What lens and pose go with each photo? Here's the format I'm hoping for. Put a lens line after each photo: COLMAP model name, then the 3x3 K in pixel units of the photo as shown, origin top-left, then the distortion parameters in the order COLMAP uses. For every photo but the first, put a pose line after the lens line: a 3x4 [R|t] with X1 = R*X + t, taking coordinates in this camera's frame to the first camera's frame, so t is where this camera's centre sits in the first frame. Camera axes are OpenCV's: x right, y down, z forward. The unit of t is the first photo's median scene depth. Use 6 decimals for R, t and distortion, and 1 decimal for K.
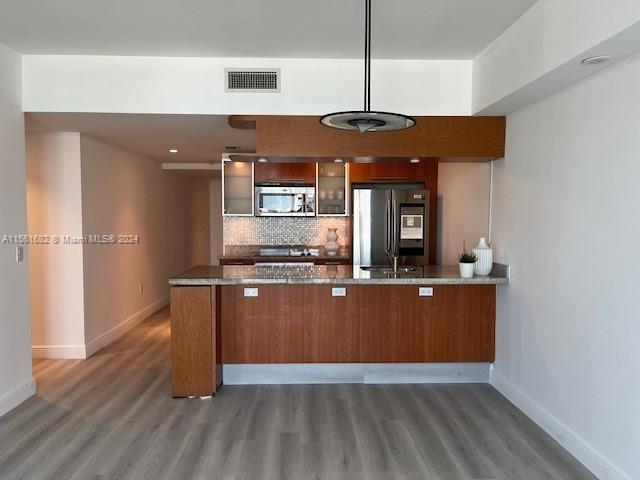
lens RADIAL K [[483.2, 0, 317.9], [0, 483.2, 237.9], [0, 0, 1]] dist [0.069655, -0.094035]
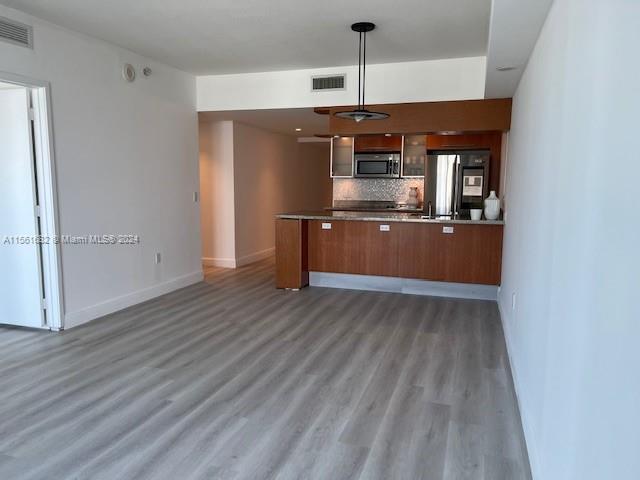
lens RADIAL K [[483.2, 0, 317.9], [0, 483.2, 237.9], [0, 0, 1]] dist [0.069655, -0.094035]
pose [[0.941143, 0.043922, -0.335143, 0.333193], [-0.022269, 0.997424, 0.068181, 0.046744], [0.337274, -0.056705, 0.939697, -0.412223]]
